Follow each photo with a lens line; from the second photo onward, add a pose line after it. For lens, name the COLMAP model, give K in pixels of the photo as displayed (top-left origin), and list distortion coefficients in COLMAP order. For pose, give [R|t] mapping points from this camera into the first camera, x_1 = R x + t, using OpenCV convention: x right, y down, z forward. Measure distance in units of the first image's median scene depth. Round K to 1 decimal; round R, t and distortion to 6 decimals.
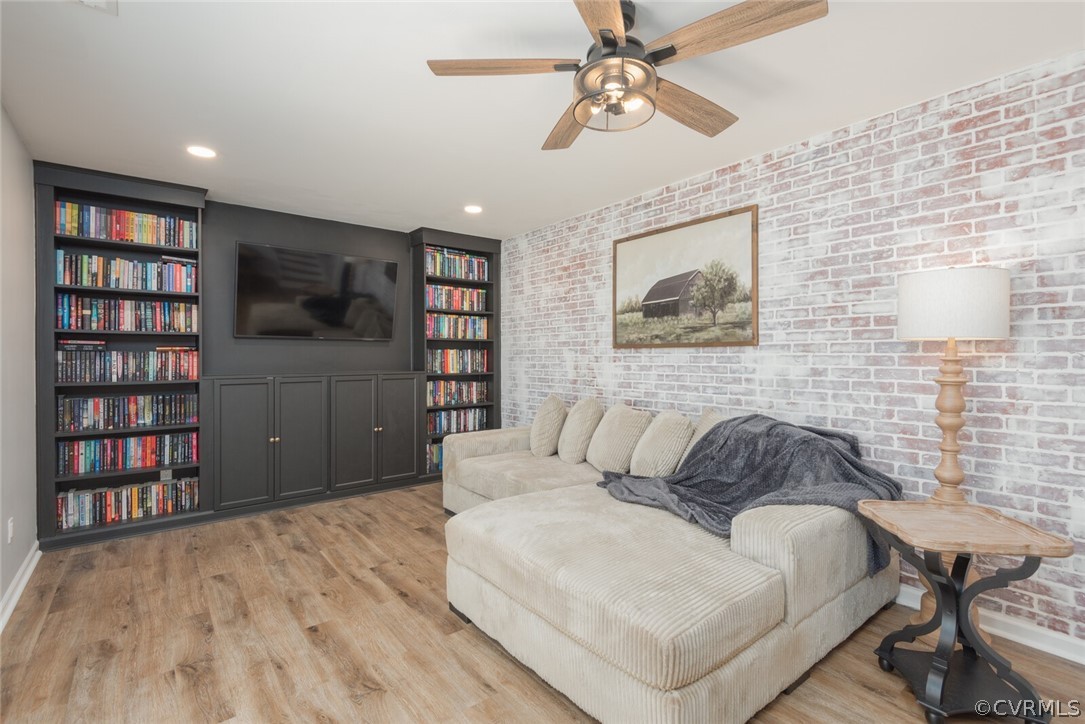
lens RADIAL K [[499.5, 0, 554.8], [0, 499.5, 359.4], [0, 0, 1]] dist [0.033746, -0.019351]
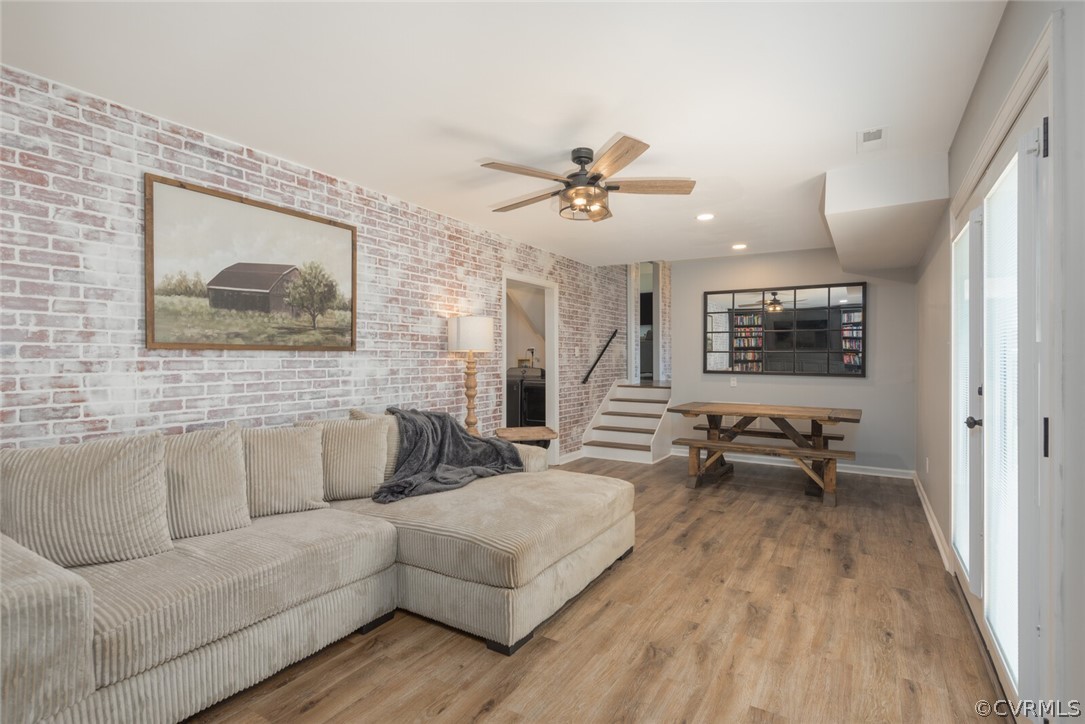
lens RADIAL K [[499.5, 0, 554.8], [0, 499.5, 359.4], [0, 0, 1]] dist [0.033746, -0.019351]
pose [[-0.326066, 0.001543, 0.945346, -0.744231], [0.009738, 0.999951, 0.001727, -0.005443], [-0.945297, 0.009769, -0.326065, 0.859339]]
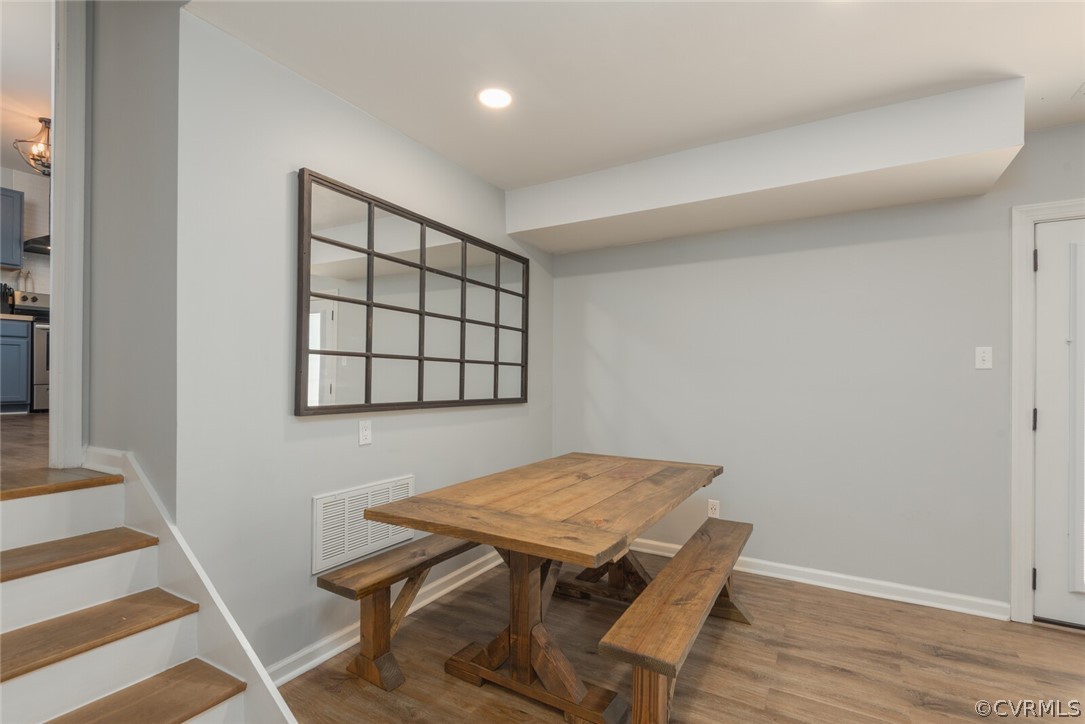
lens RADIAL K [[500.6, 0, 570.2], [0, 500.6, 380.9], [0, 0, 1]] dist [0.034429, -0.017599]
pose [[-0.930983, -0.004880, -0.365031, 0.700052], [-0.007770, 0.999949, 0.006450, 0.008023], [0.364981, 0.008841, -0.930973, 0.421957]]
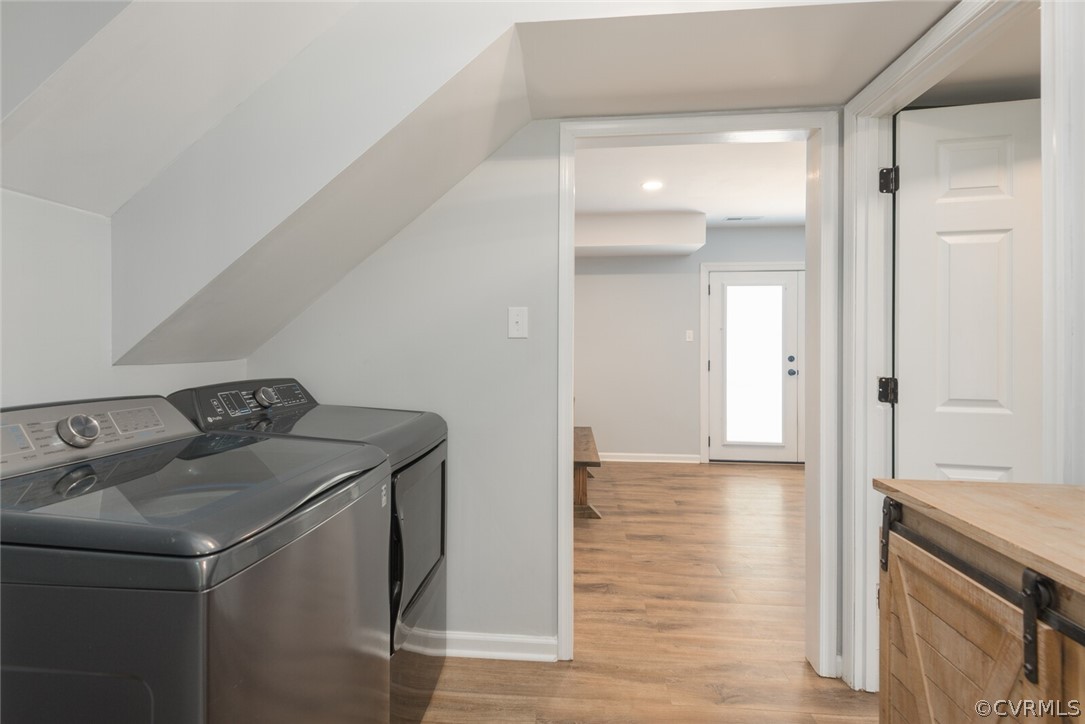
lens RADIAL K [[516.0, 0, 540.6], [0, 516.0, 352.0], [0, 0, 1]] dist [0.035352, -0.021967]
pose [[-0.693751, 0.005775, -0.720192, 1.285995], [-0.003961, 0.999922, 0.011834, 0.005588], [0.720204, 0.011062, -0.693674, 0.701133]]
